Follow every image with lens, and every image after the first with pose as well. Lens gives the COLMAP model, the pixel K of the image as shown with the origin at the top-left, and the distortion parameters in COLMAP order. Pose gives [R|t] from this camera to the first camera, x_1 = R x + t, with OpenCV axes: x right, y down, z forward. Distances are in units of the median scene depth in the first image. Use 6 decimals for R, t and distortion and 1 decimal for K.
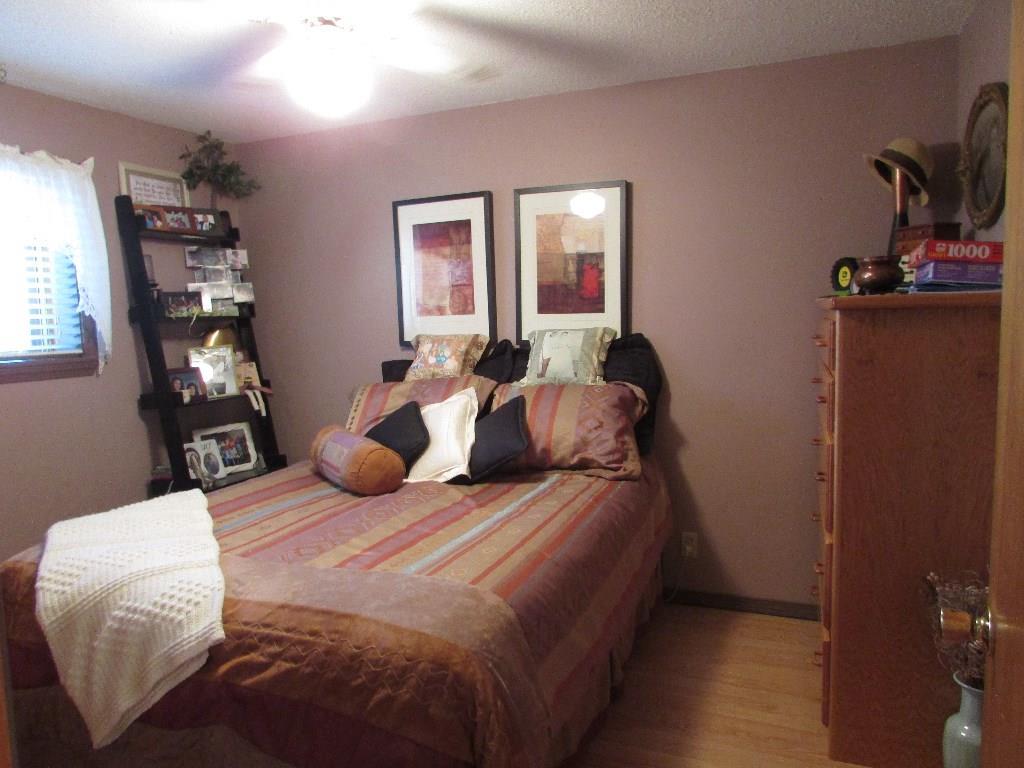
lens RADIAL K [[727.2, 0, 511.7], [0, 727.2, 384.7], [0, 0, 1]] dist [-0.026809, 0.008248]
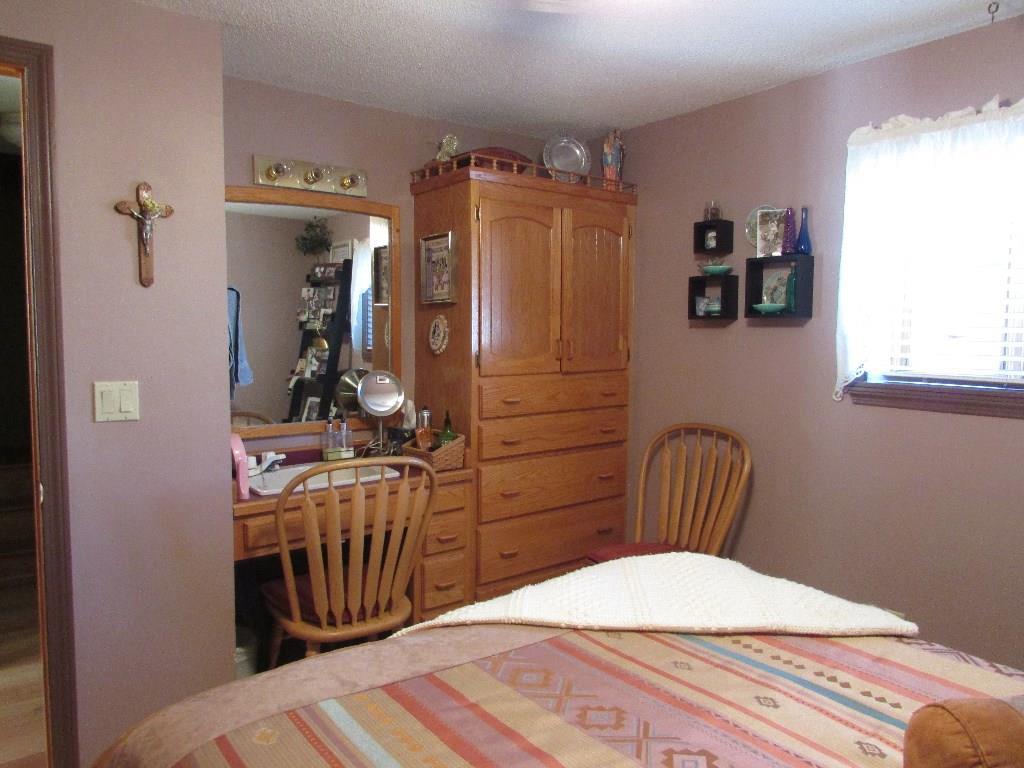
lens RADIAL K [[727.2, 0, 510.6], [0, 727.2, 383.9], [0, 0, 1]] dist [-0.026809, 0.008248]
pose [[-0.469642, 0.085155, -0.878740, 0.307005], [-0.066019, 0.989163, 0.131140, -0.136100], [0.880385, 0.119602, -0.458931, 1.217774]]
